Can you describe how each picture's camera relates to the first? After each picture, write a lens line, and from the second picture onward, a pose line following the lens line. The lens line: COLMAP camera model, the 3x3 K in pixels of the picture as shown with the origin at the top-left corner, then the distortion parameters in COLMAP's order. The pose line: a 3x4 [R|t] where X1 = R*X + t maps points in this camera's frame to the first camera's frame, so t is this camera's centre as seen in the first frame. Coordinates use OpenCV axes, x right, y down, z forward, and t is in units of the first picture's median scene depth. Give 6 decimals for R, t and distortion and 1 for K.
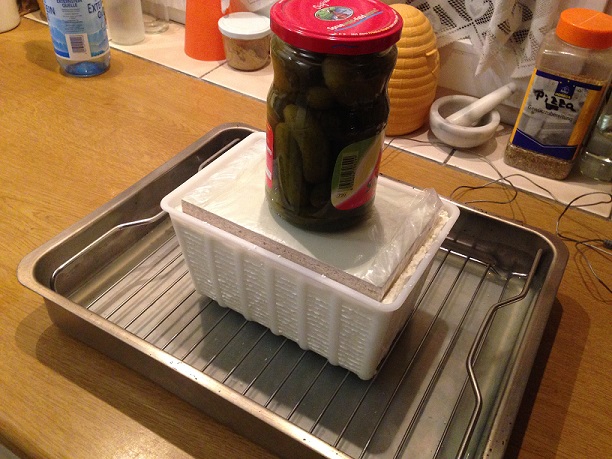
lens RADIAL K [[561.1, 0, 306.0], [0, 561.1, 229.5], [0, 0, 1]] dist [0.011914, -0.077812]
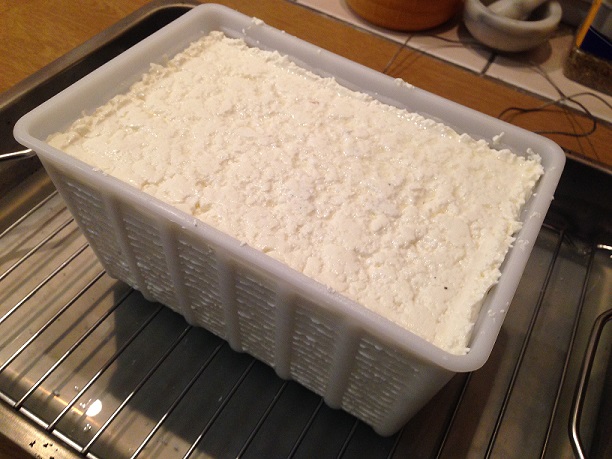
lens RADIAL K [[561.1, 0, 306.0], [0, 561.1, 229.5], [0, 0, 1]] dist [0.011914, -0.077812]
pose [[0.998220, 0.017071, 0.057150, -0.015250], [-0.025585, 0.988091, 0.151732, -0.034136], [-0.053879, -0.152924, 0.986768, 0.384706]]
